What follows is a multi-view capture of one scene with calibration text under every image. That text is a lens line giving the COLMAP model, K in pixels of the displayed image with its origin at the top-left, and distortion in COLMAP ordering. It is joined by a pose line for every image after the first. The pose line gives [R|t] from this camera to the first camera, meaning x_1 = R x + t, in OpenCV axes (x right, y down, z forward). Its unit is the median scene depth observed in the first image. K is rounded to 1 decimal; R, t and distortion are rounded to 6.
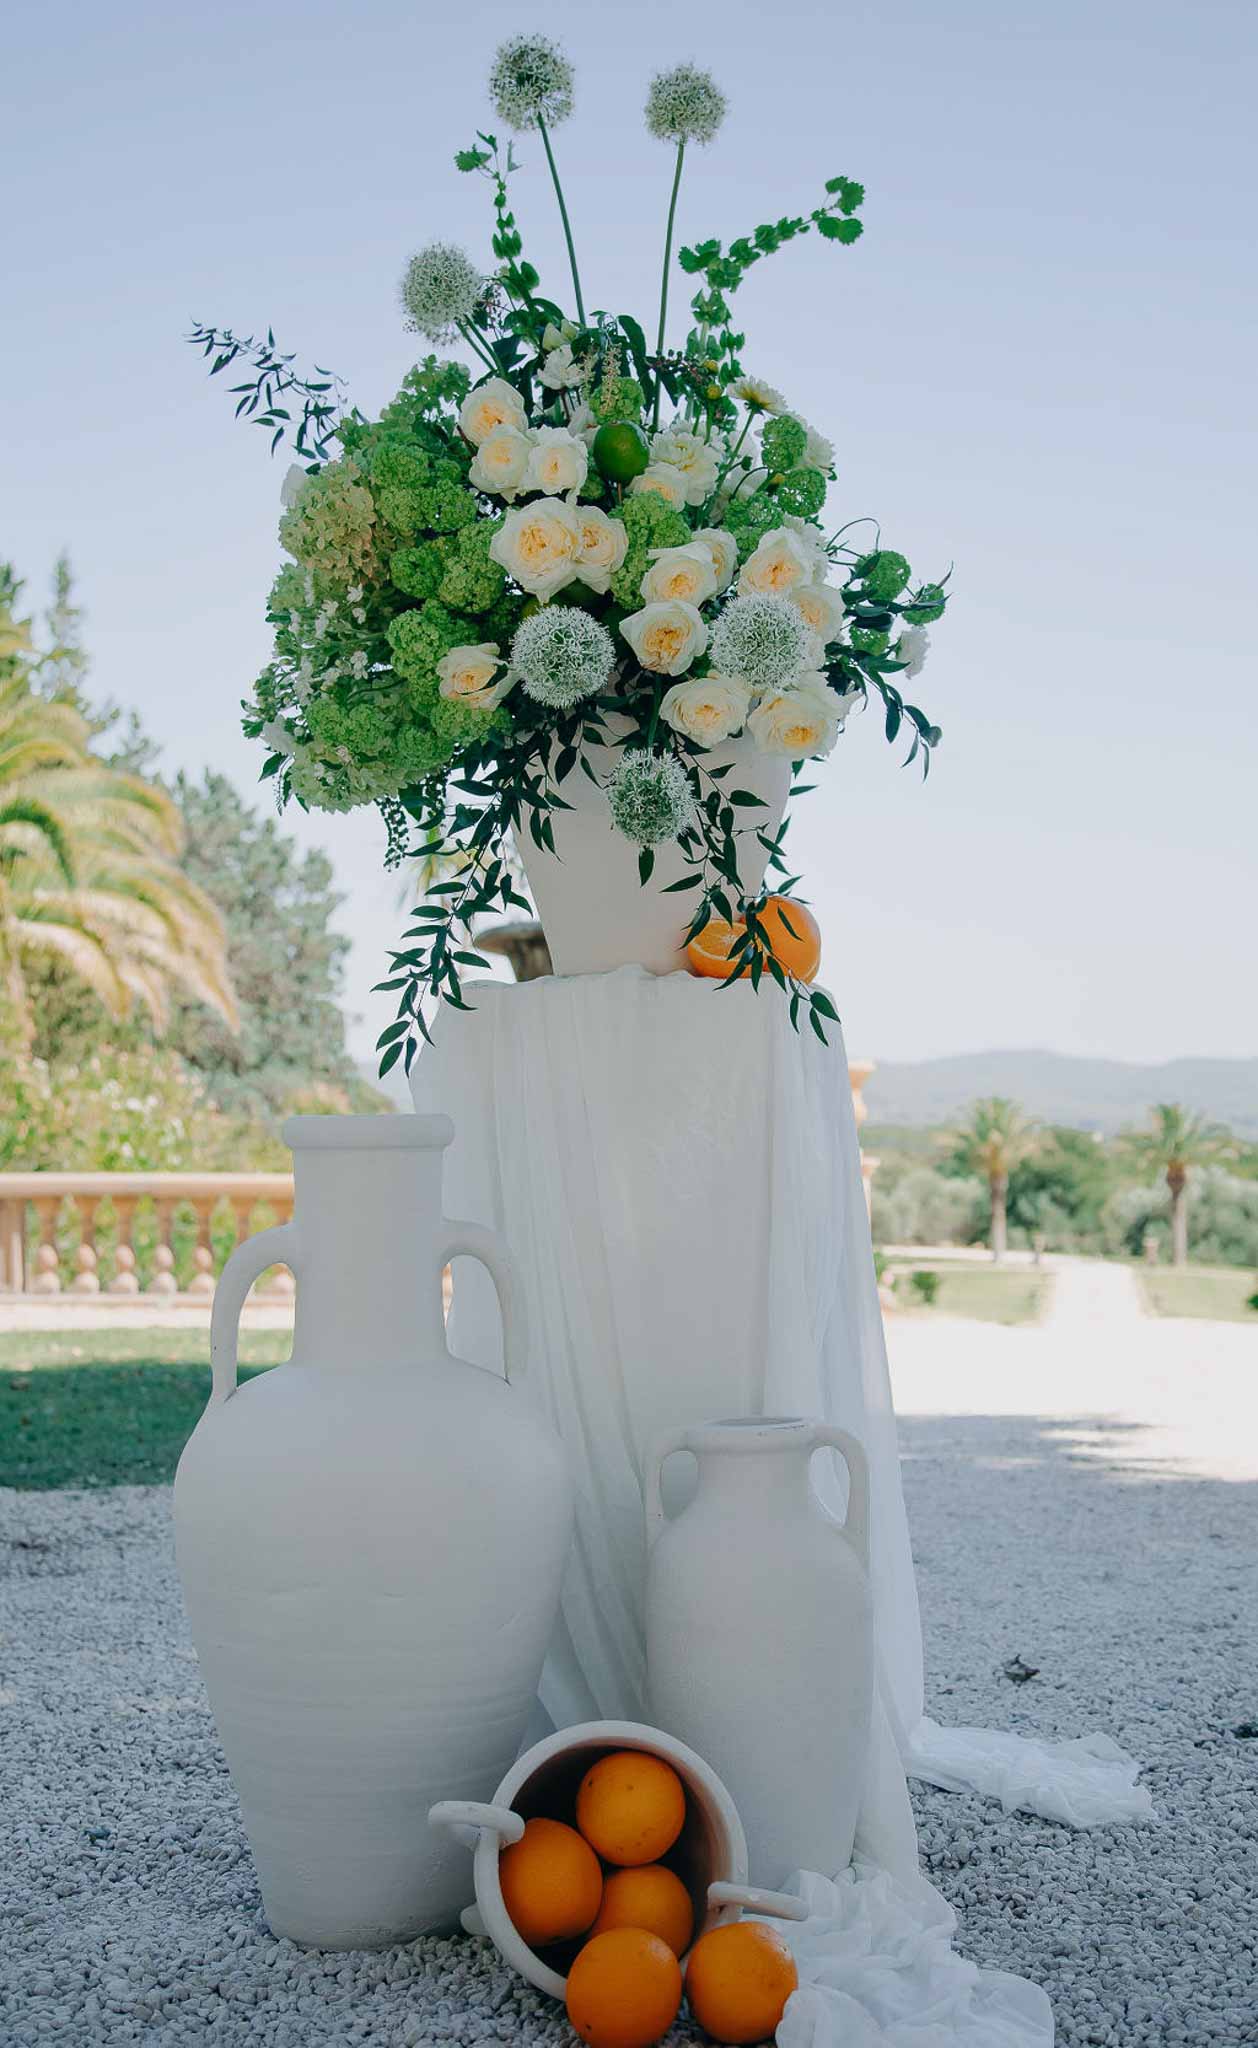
lens RADIAL K [[2723.8, 0, 630.8], [0, 2723.8, 1021.1], [0, 0, 1]] dist [-0.015185, 0.000000]
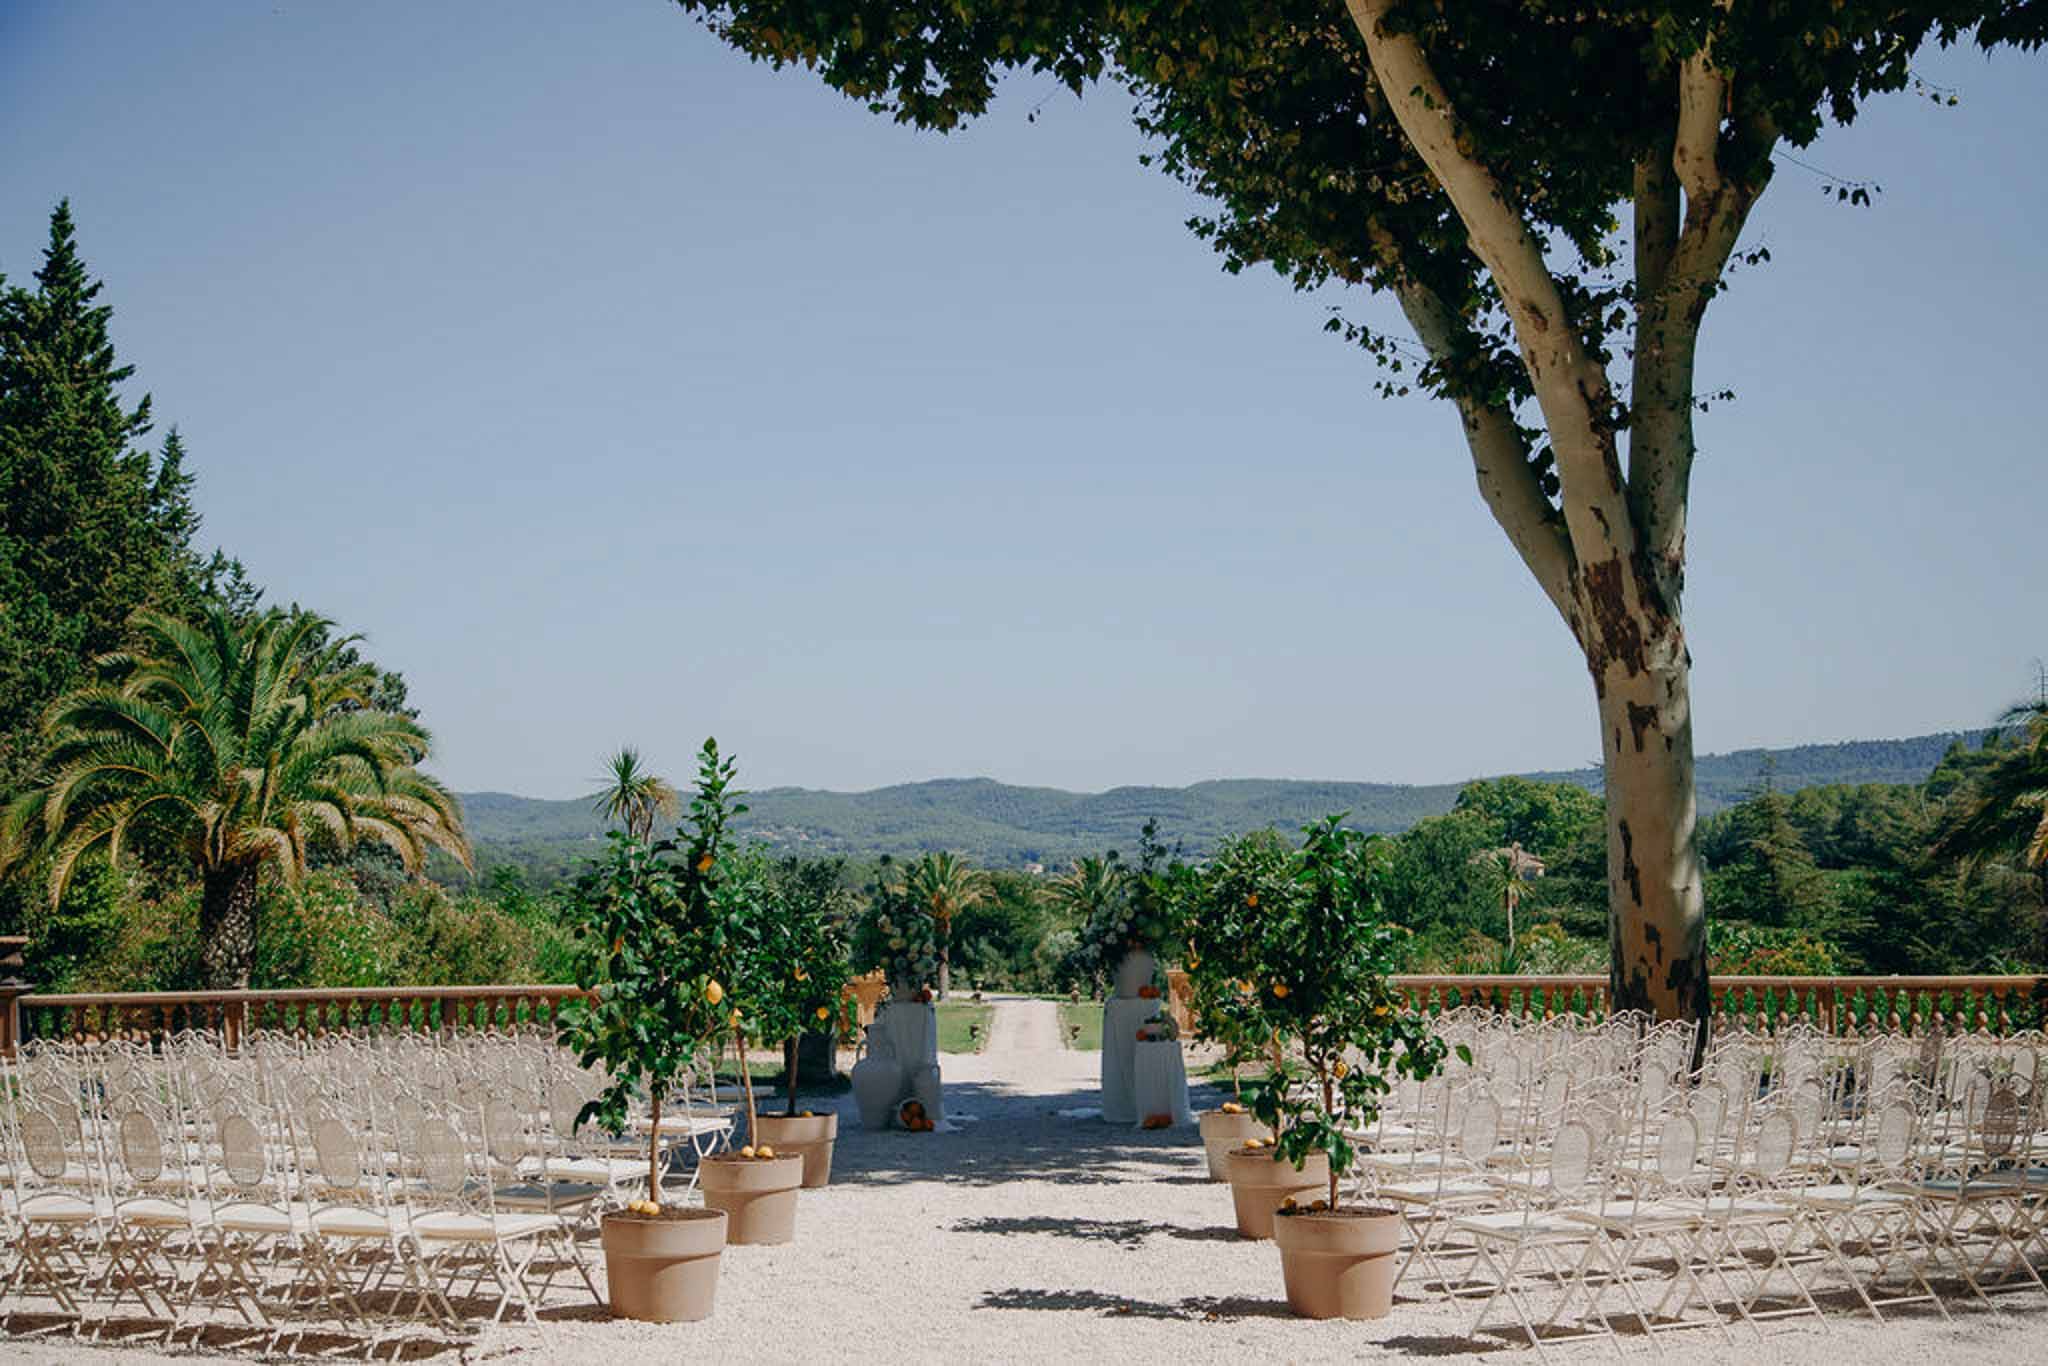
lens RADIAL K [[2804.3, 0, 1024.4], [0, 2804.3, 687.0], [0, 0, 1]] dist [0.034107, 0.000000]
pose [[0.987041, 0.005457, 0.160376, -0.019208], [-0.002428, 0.999815, -0.019075, -0.018483], [-0.160451, 0.018439, 0.986872, -0.155358]]
